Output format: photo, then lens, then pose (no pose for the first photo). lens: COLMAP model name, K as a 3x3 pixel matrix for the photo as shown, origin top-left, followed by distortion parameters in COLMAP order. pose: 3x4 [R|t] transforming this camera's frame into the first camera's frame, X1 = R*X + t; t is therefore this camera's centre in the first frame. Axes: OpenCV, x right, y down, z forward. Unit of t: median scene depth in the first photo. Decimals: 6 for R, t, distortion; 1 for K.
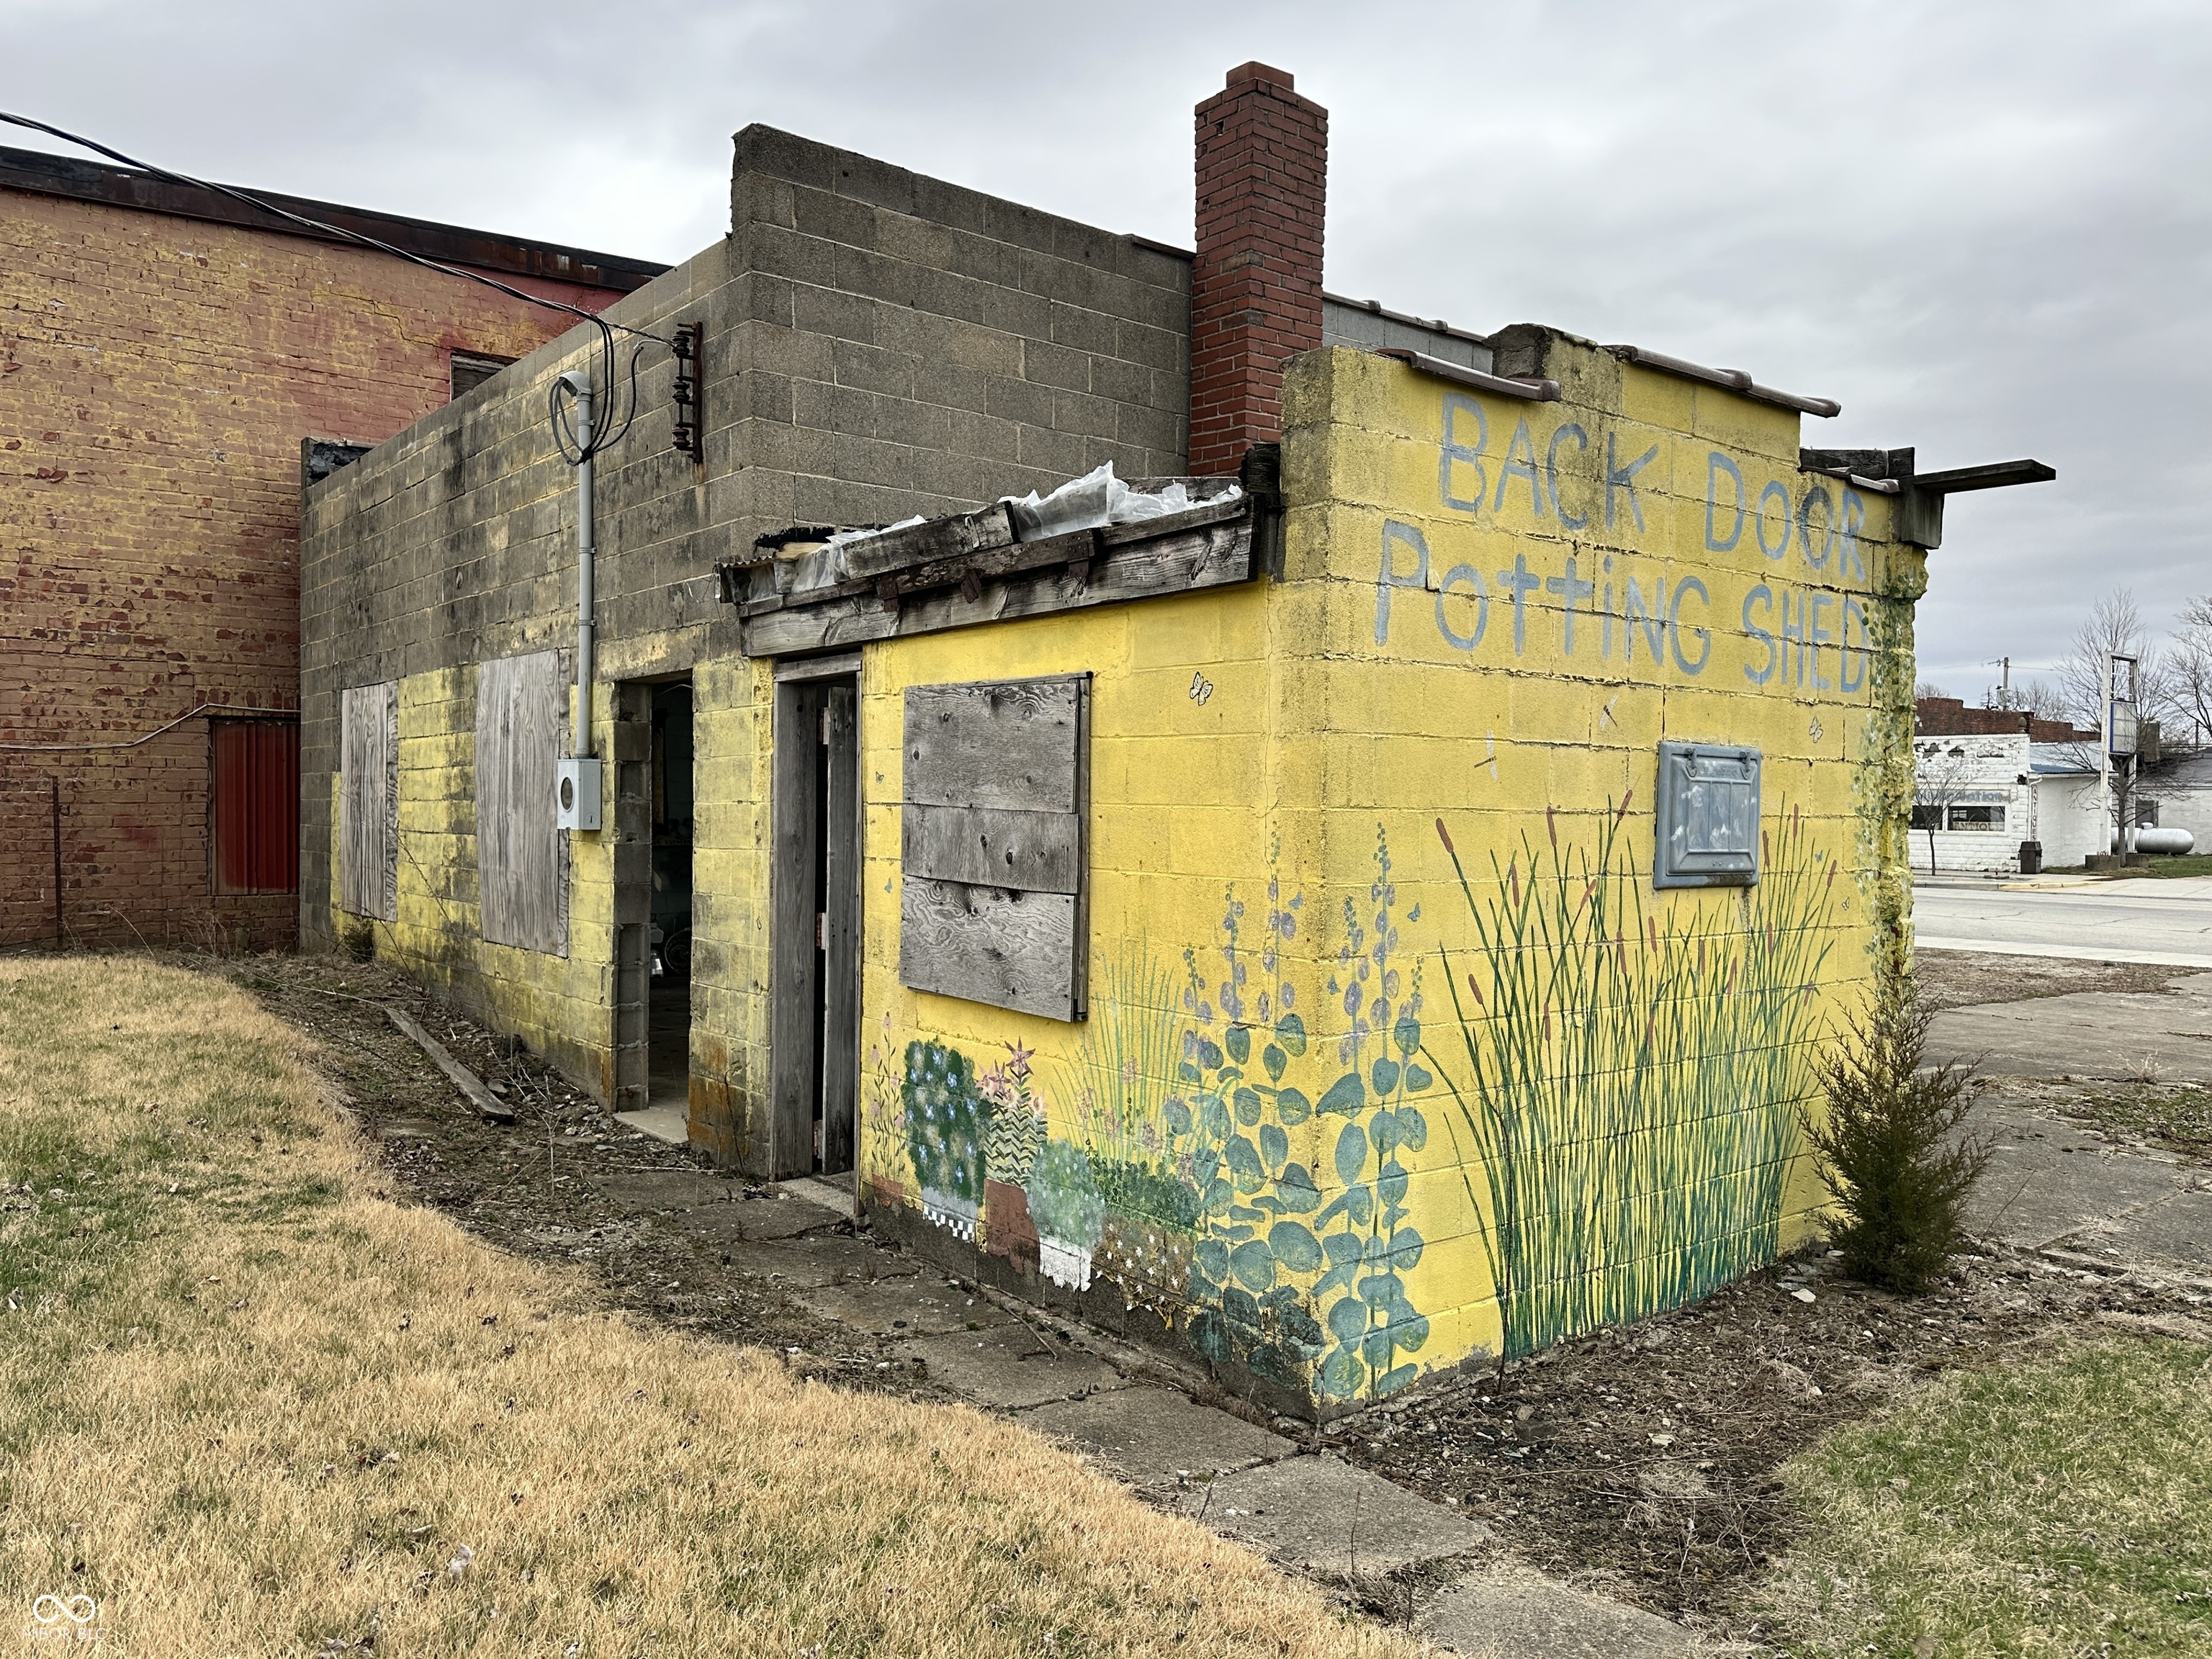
lens RADIAL K [[1627.6, 0, 1122.8], [0, 1627.6, 815.3], [0, 0, 1]] dist [0.087383, -0.105416]
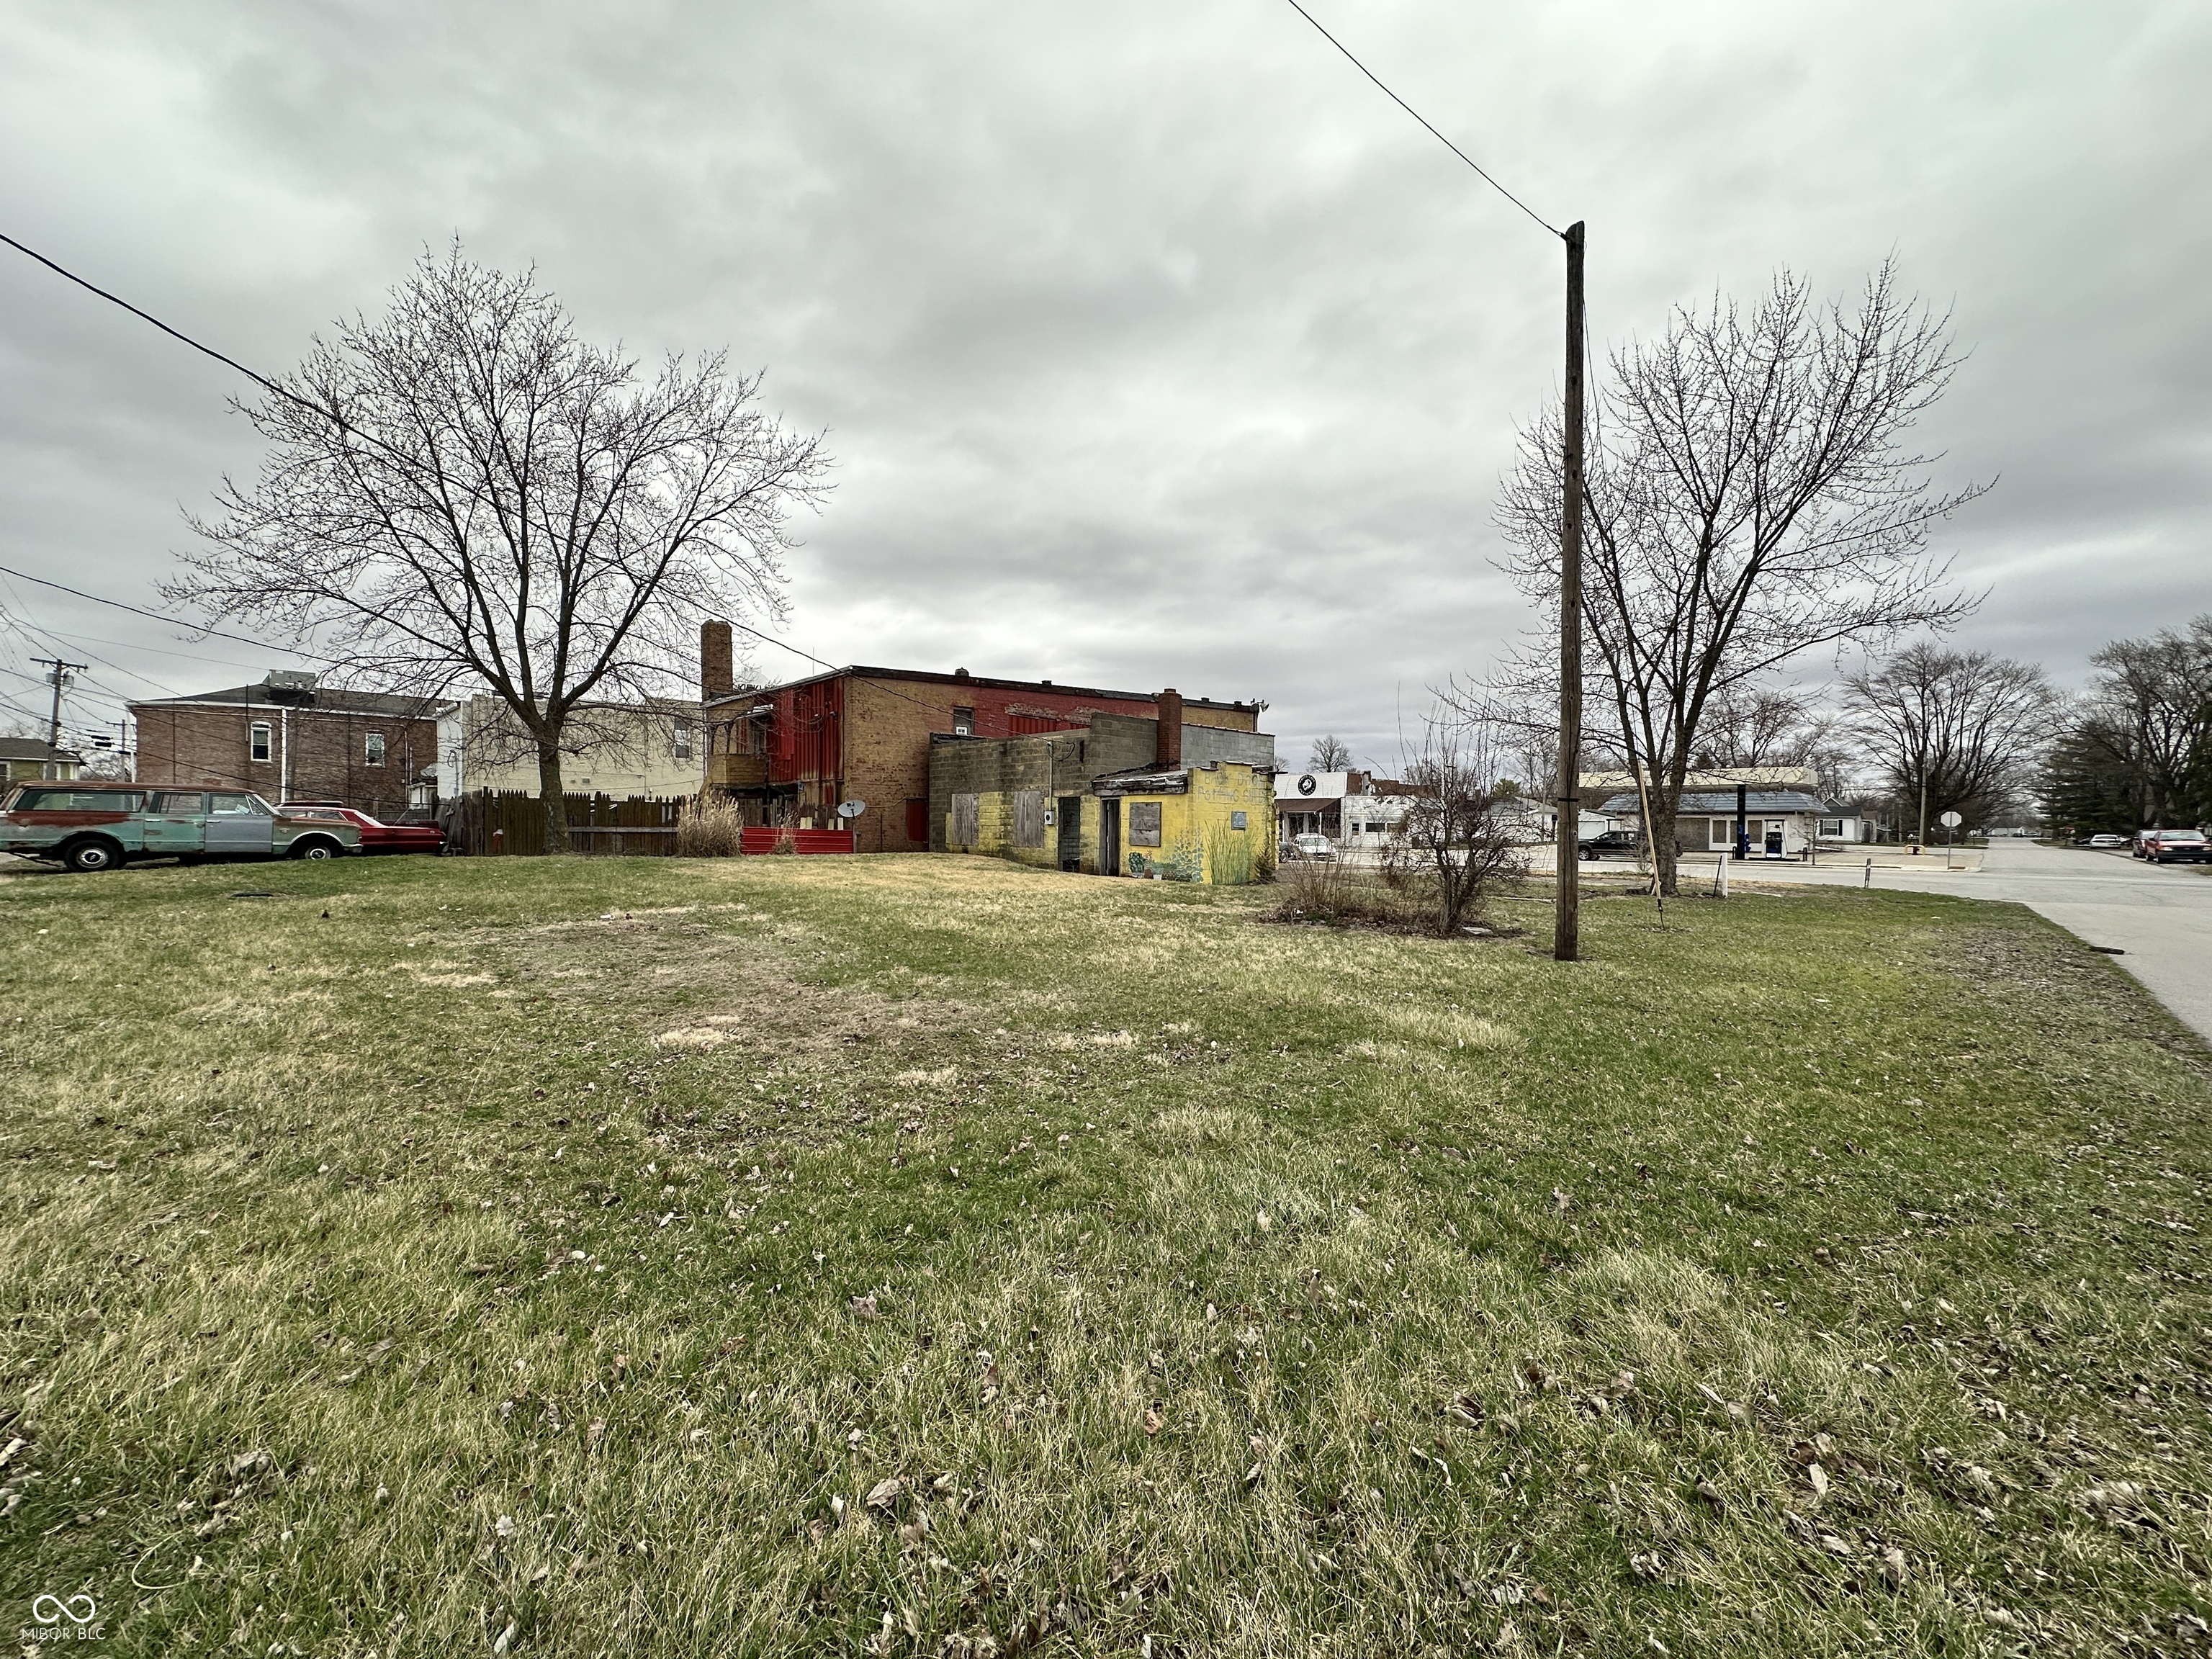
lens RADIAL K [[878.6, 0, 1104.4], [0, 878.6, 824.1], [0, 0, 1]] dist [0.006852, -0.000749]
pose [[0.995072, -0.000868, 0.099152, -0.645967], [0.001547, 0.999976, -0.006772, 0.042512], [-0.099143, 0.006892, 0.995049, -2.883574]]
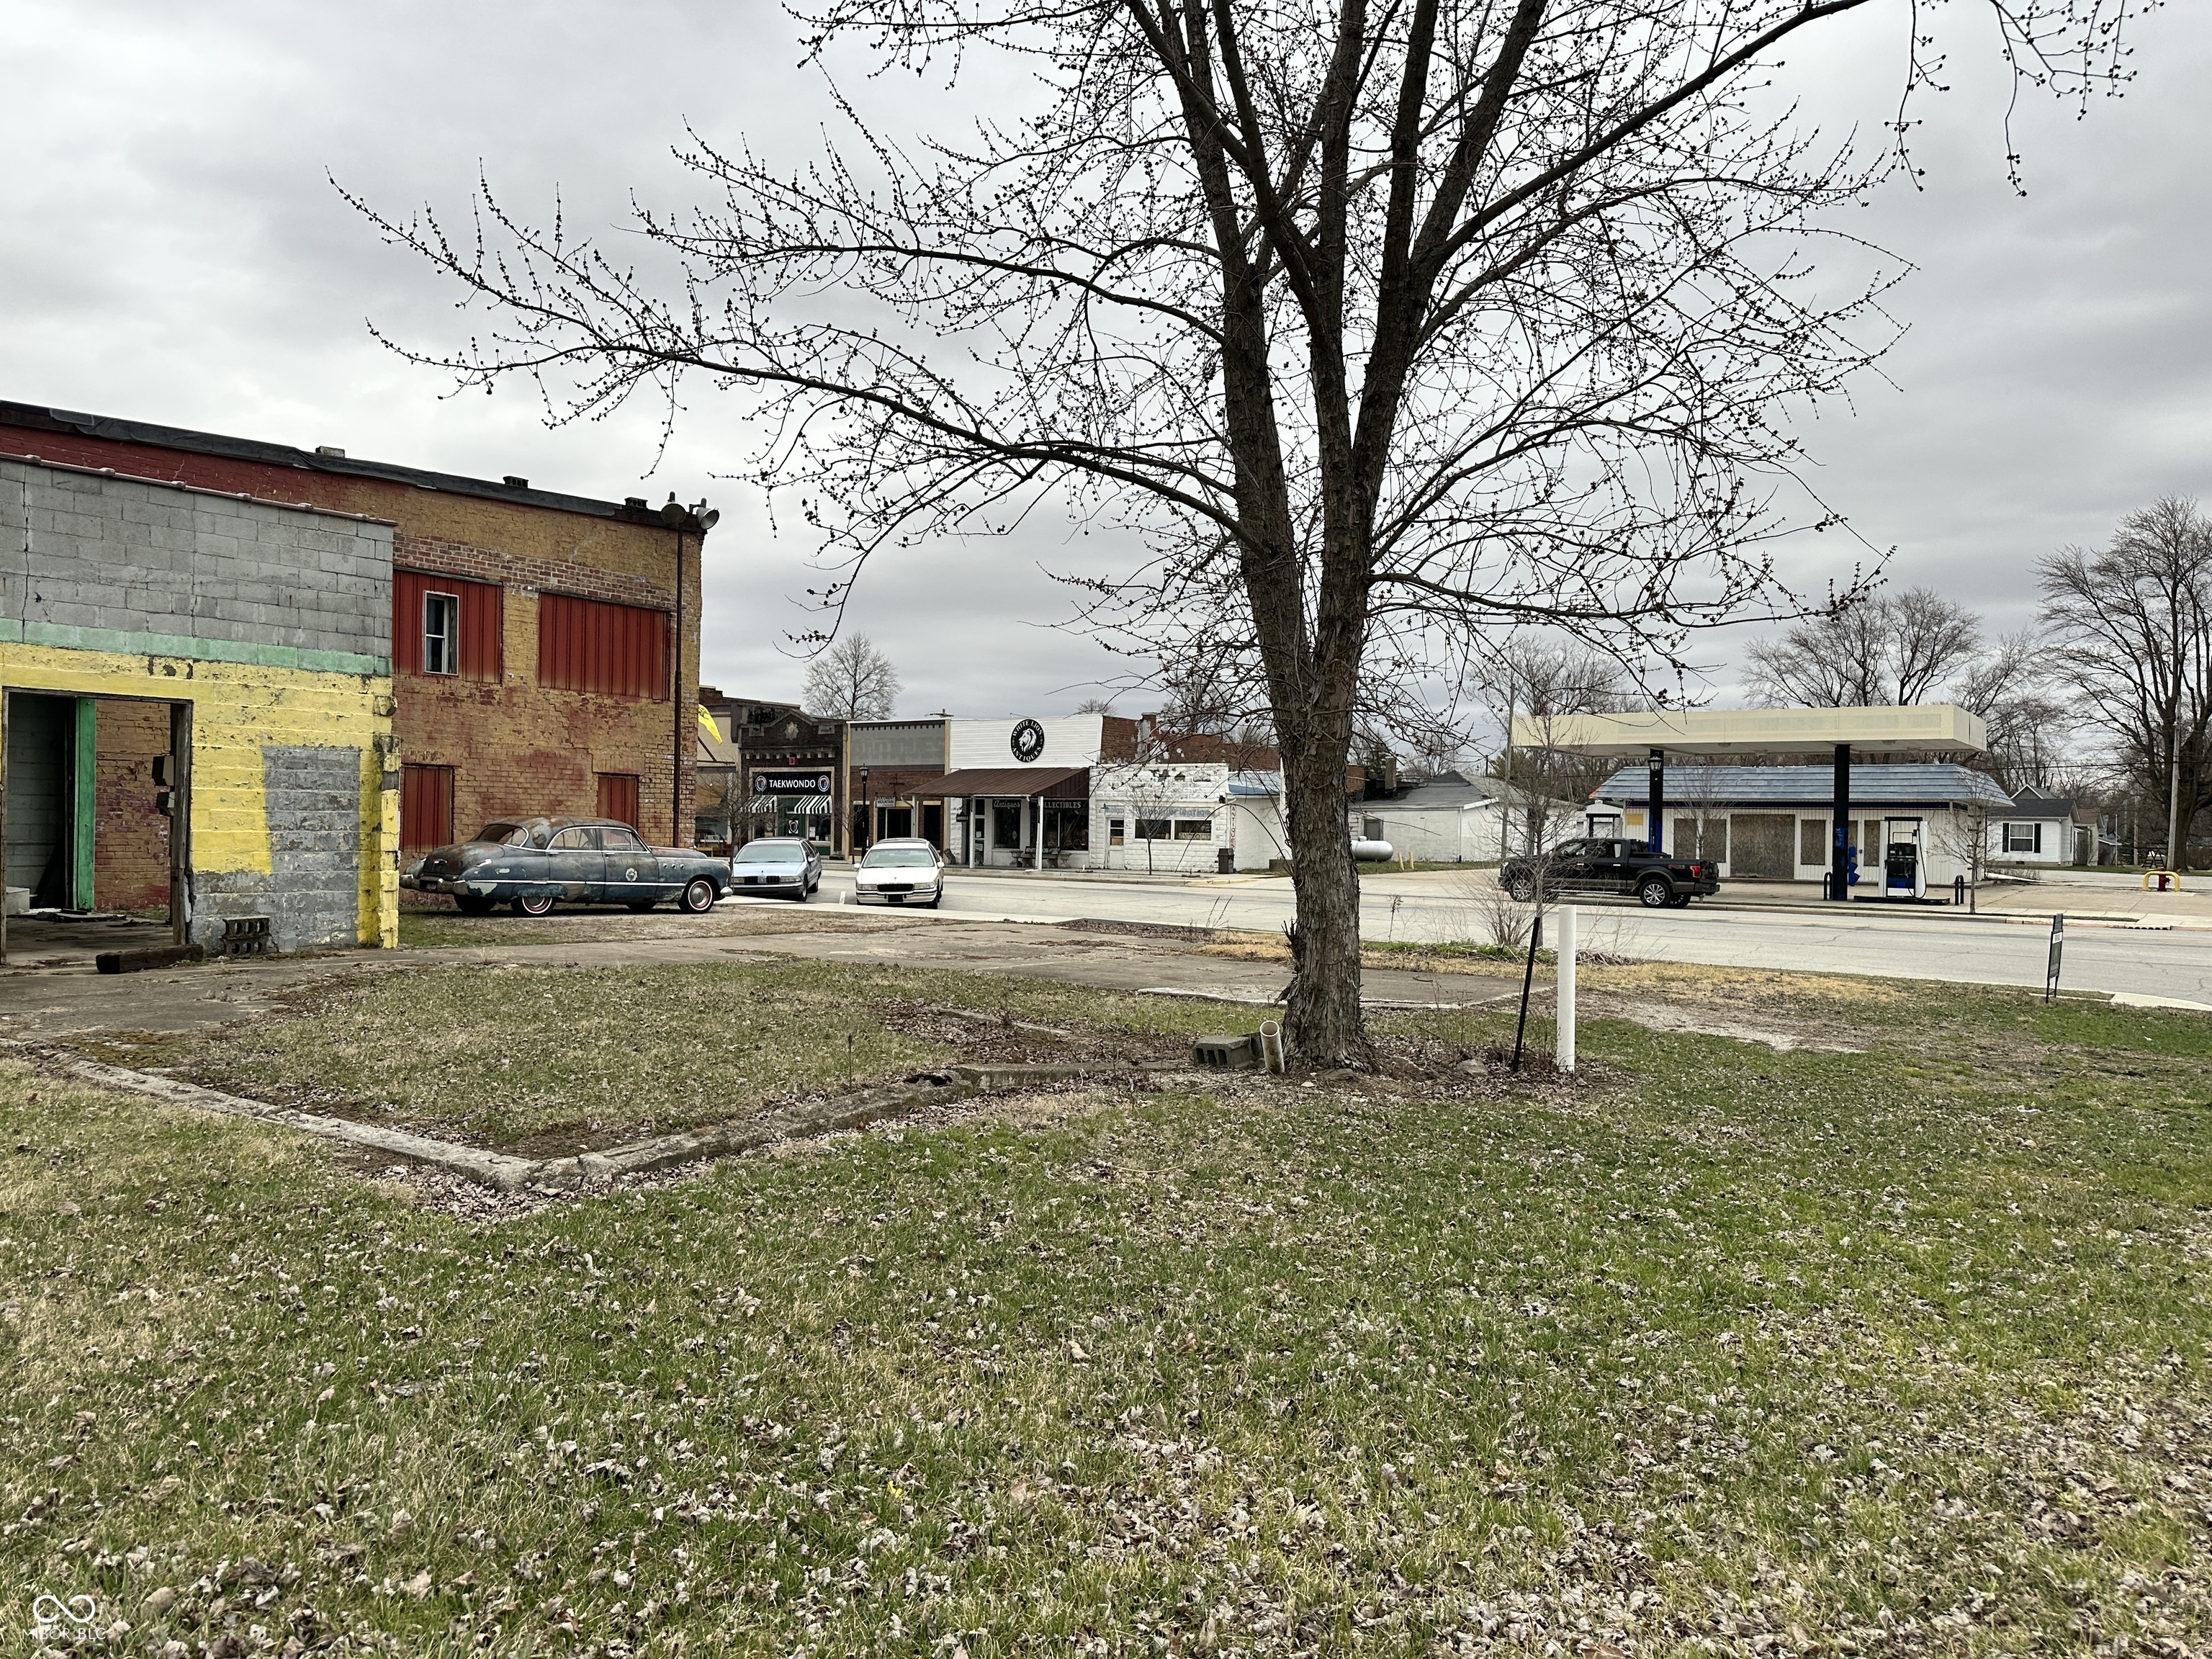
lens RADIAL K [[1548.7, 0, 1102.8], [0, 1548.7, 820.9], [0, 0, 1]] dist [0.084778, -0.095656]
pose [[0.968178, 0.008301, 0.250123, 1.415036], [-0.005825, 0.999926, -0.010638, 0.067808], [-0.250193, 0.008843, 0.968156, -1.008980]]
